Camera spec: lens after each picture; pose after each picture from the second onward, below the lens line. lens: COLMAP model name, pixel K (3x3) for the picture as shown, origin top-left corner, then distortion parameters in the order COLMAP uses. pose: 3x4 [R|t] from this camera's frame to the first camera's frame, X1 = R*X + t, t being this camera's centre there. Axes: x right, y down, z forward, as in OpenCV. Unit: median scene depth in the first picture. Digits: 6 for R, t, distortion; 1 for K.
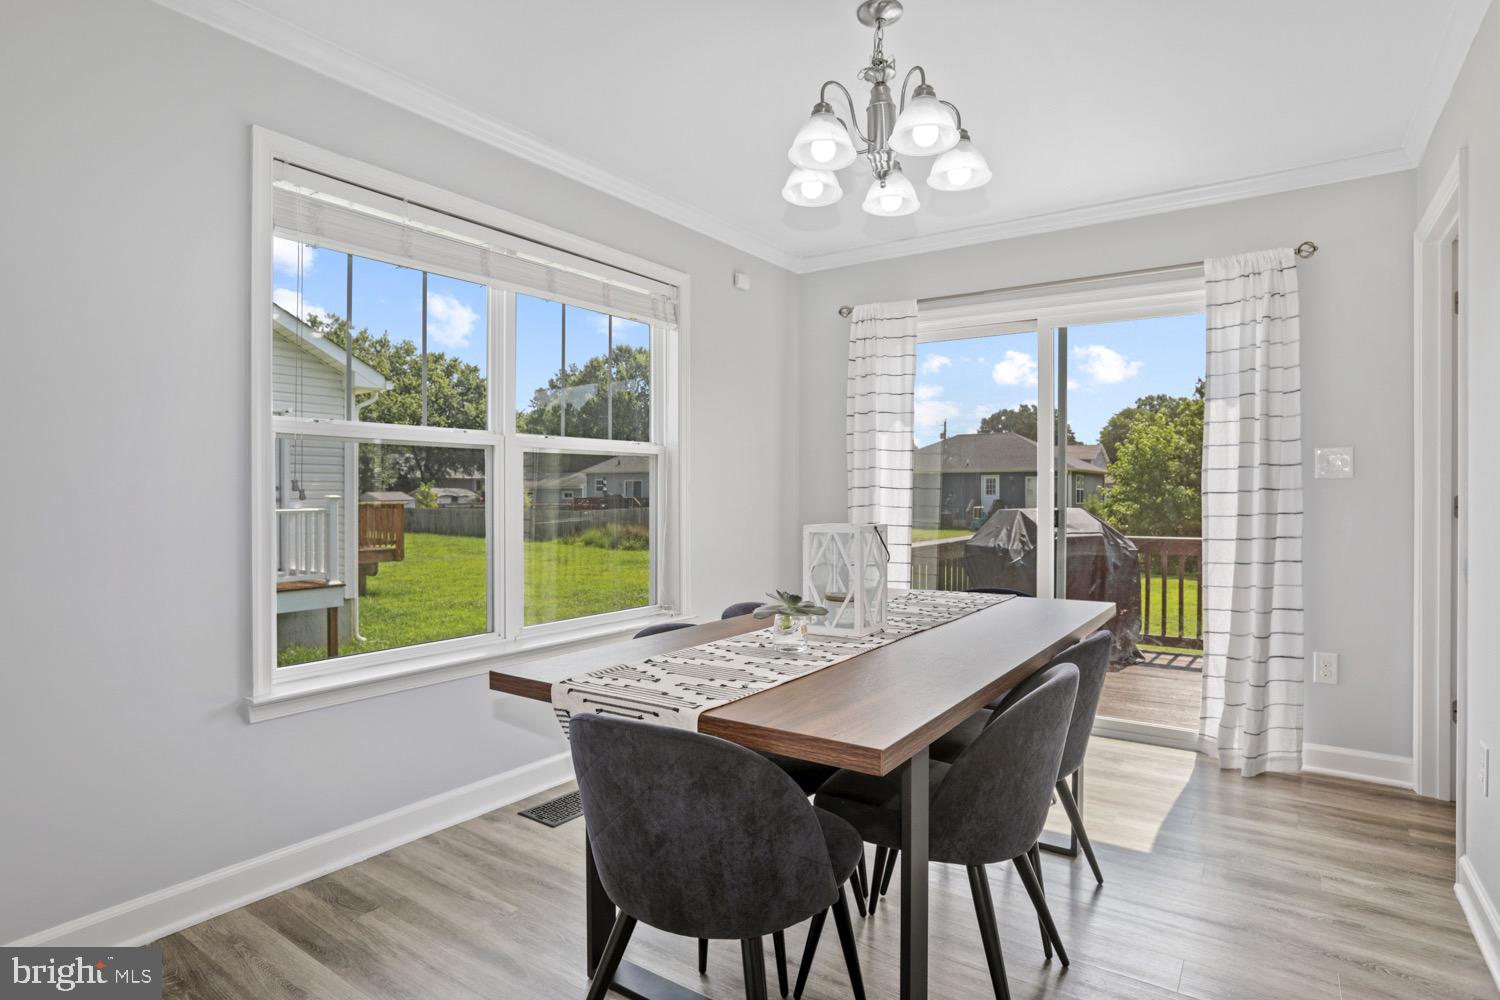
lens RADIAL K [[797.3, 0, 754.6], [0, 797.3, 491.9], [0, 0, 1]] dist [-0.024855, -0.000235]
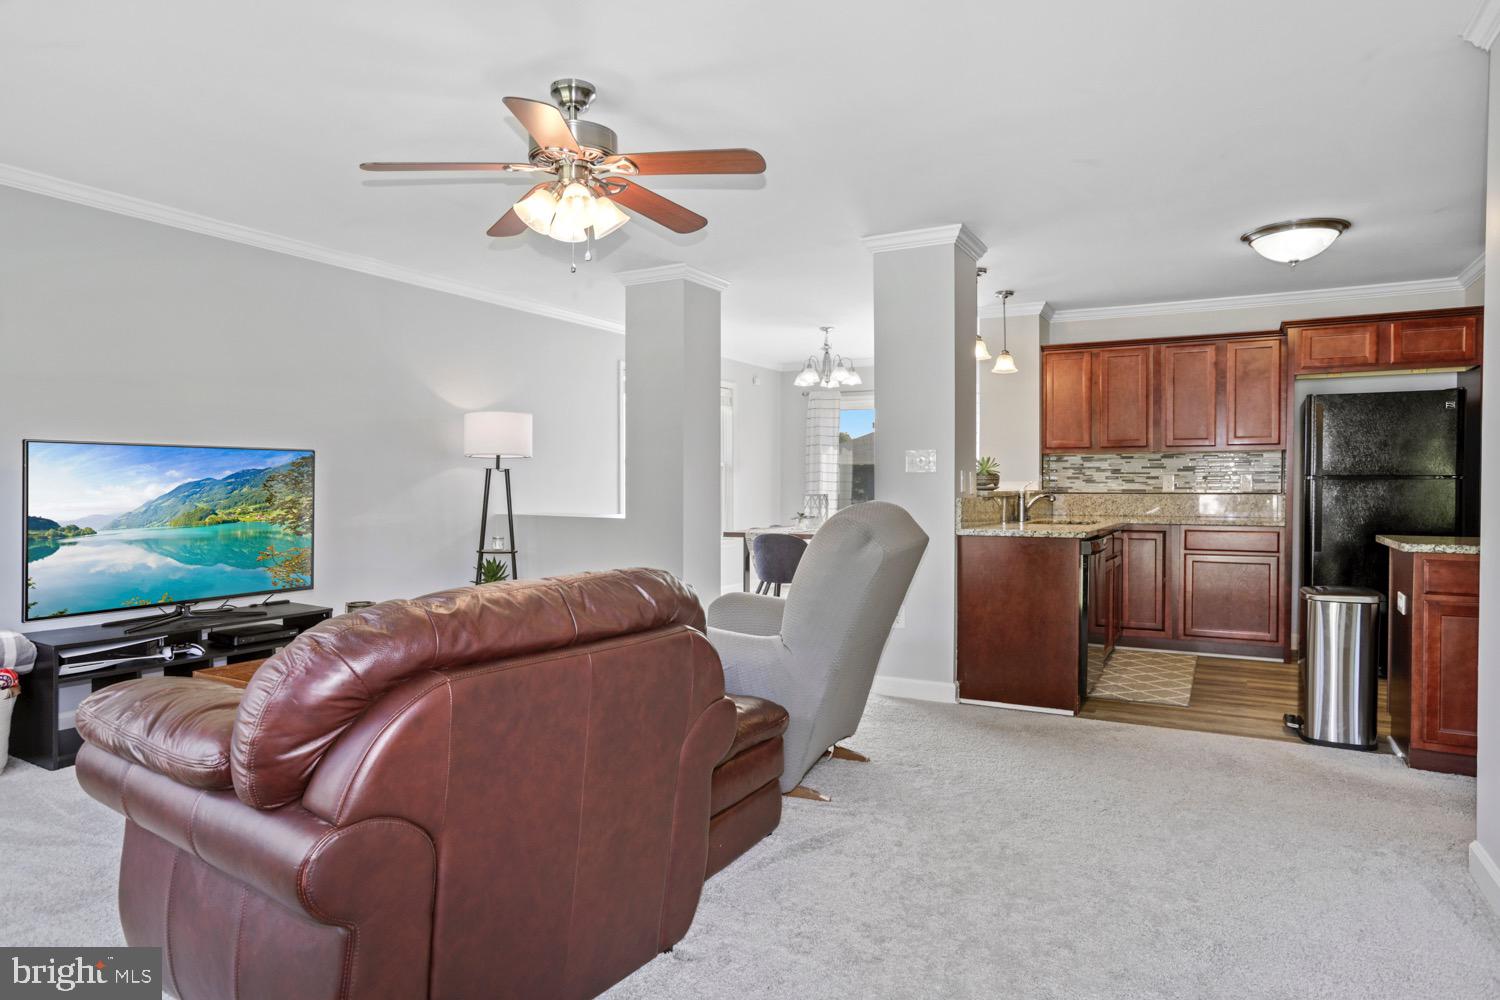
lens RADIAL K [[899.2, 0, 756.2], [0, 899.2, 494.9], [0, 0, 1]] dist [-0.047202, 0.024924]
pose [[0.995123, -0.001691, 0.098631, -0.510876], [0.000595, 0.999938, 0.011134, 0.007398], [-0.098643, -0.011021, 0.995062, -2.726761]]
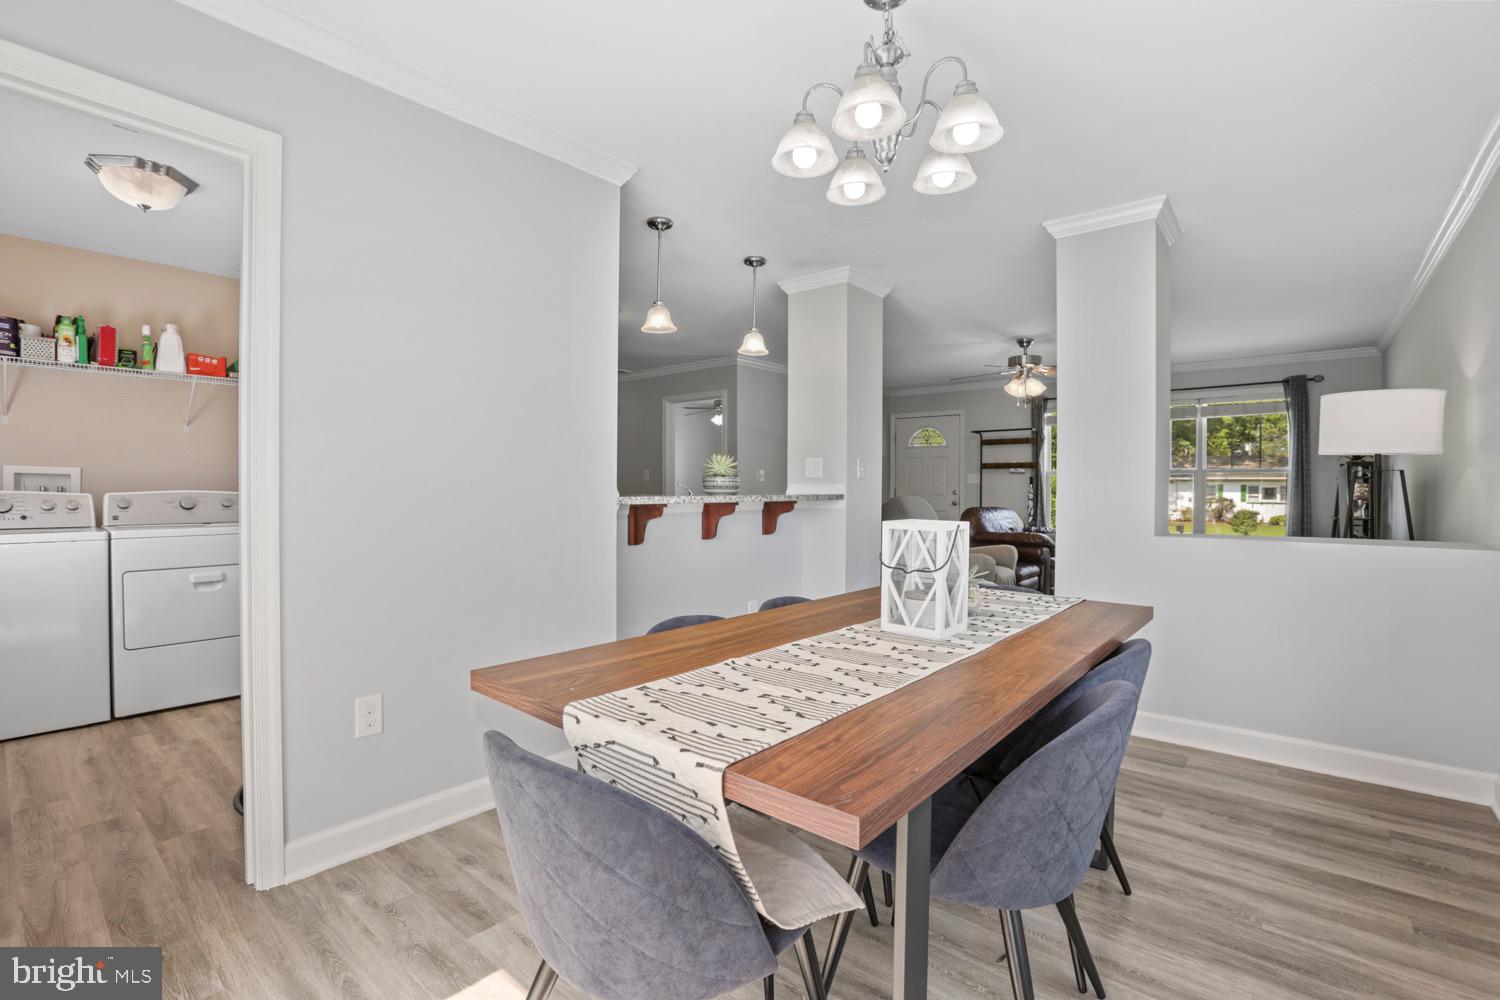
lens RADIAL K [[675.5, 0, 744.9], [0, 675.5, 493.4], [0, 0, 1]] dist [-0.037430, 0.002020]
pose [[-0.994763, -0.006824, 0.101985, 0.227502], [-0.004893, 0.999804, 0.019177, -0.007877], [-0.102096, 0.018577, -0.994601, 1.710406]]
